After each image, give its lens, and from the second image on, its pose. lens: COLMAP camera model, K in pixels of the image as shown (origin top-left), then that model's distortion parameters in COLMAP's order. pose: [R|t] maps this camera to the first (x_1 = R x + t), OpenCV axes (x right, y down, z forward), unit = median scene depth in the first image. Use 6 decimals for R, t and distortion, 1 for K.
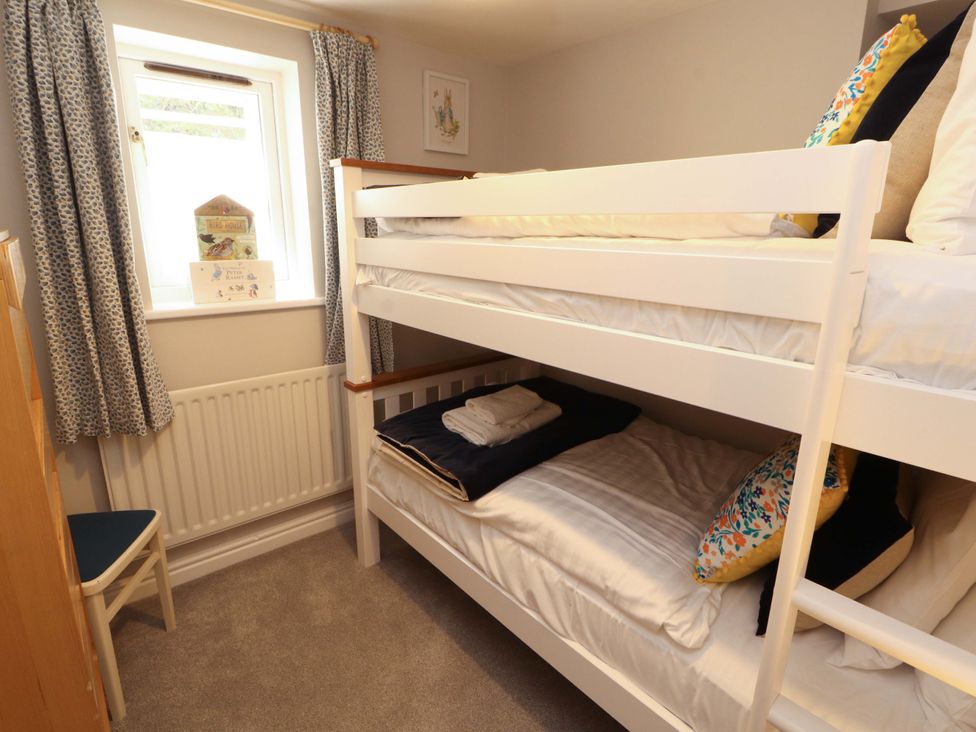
lens RADIAL K [[506.3, 0, 488.3], [0, 506.3, 361.5], [0, 0, 1]] dist [0.003868, -0.015776]
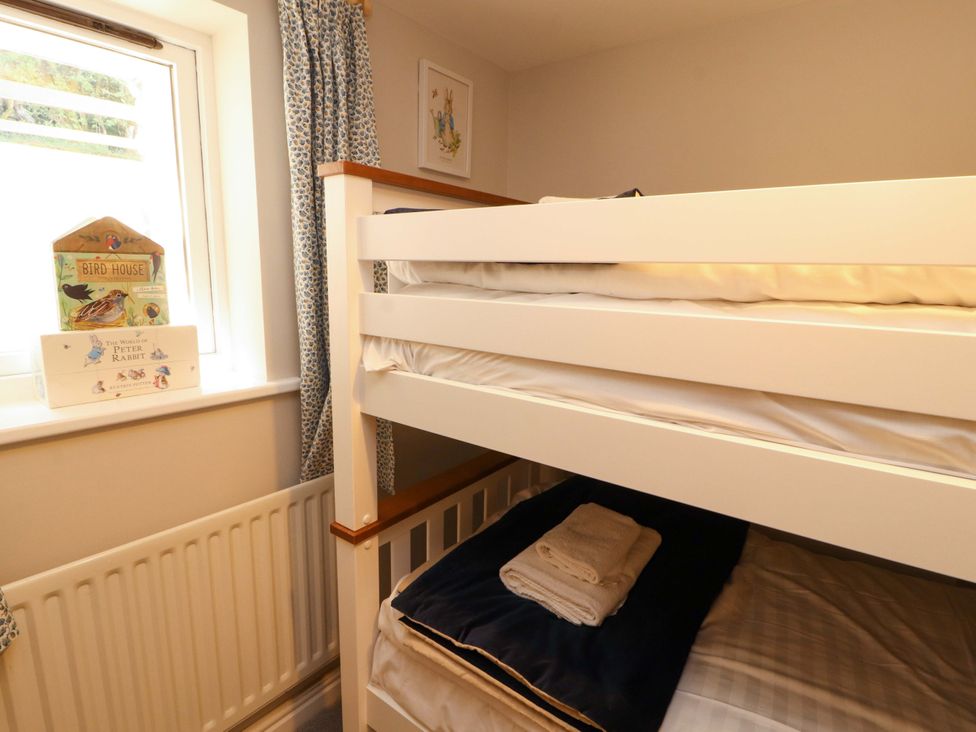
lens RADIAL K [[506.3, 0, 487.7], [0, 506.3, 357.9], [0, 0, 1]] dist [0.003868, -0.015776]
pose [[0.976927, -0.027259, 0.211828, -0.234976], [0.044560, 0.996009, -0.077333, -0.108735], [-0.208874, 0.084988, 0.974243, 0.370285]]
